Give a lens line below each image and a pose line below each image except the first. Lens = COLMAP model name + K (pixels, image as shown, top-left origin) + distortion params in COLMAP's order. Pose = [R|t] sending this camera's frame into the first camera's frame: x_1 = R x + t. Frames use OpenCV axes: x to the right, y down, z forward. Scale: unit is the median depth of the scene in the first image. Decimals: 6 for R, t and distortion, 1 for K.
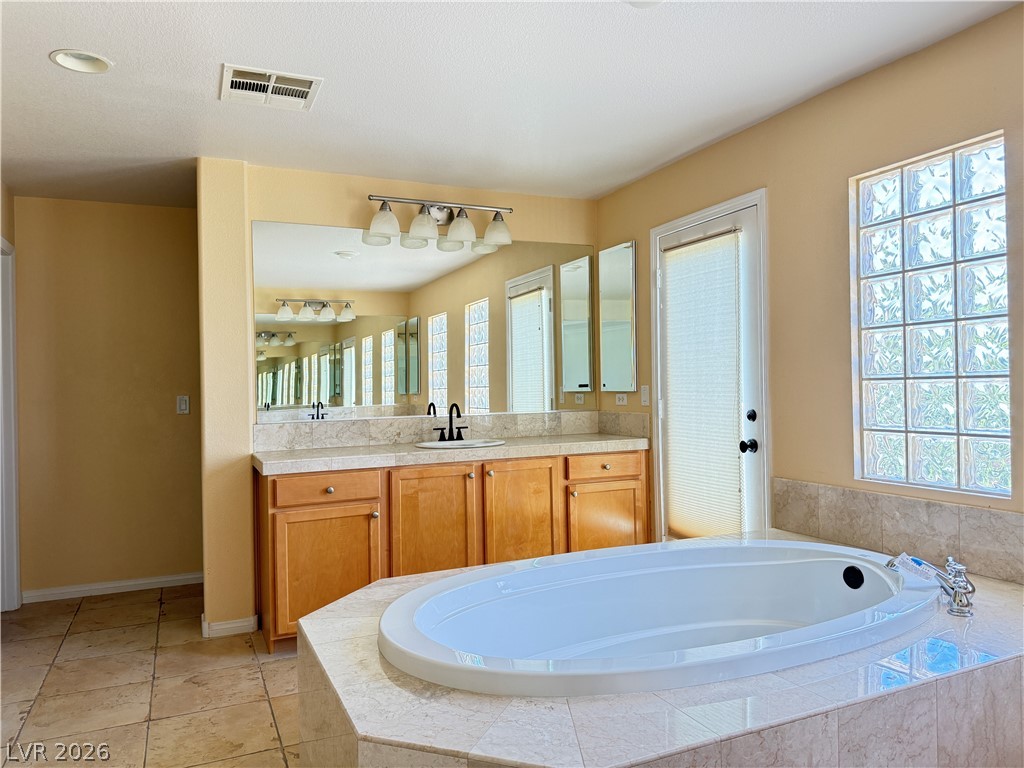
lens RADIAL K [[722.2, 0, 512.0], [0, 722.2, 384.0], [0, 0, 1]] dist [-0.006328, -0.002937]
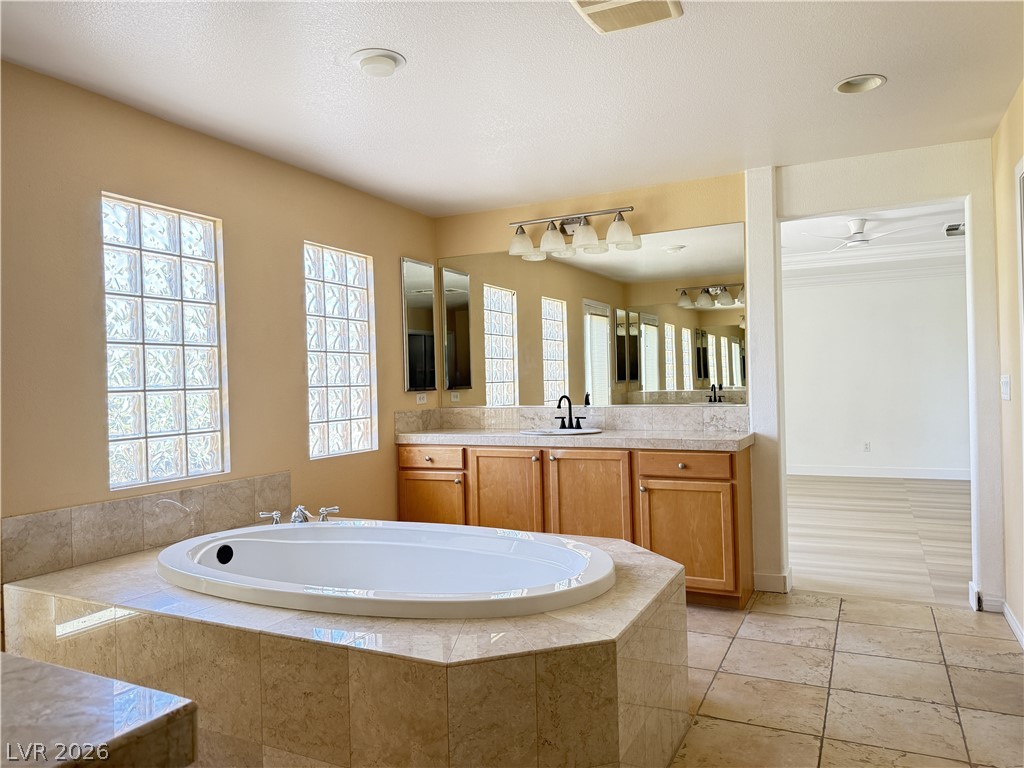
lens RADIAL K [[722.2, 0, 512.0], [0, 722.2, 384.0], [0, 0, 1]] dist [-0.006328, -0.002937]
pose [[-0.627117, 0.024405, 0.778543, -0.736008], [0.028849, 0.999551, -0.008095, 0.006900], [-0.778391, 0.017384, -0.627539, 1.313367]]
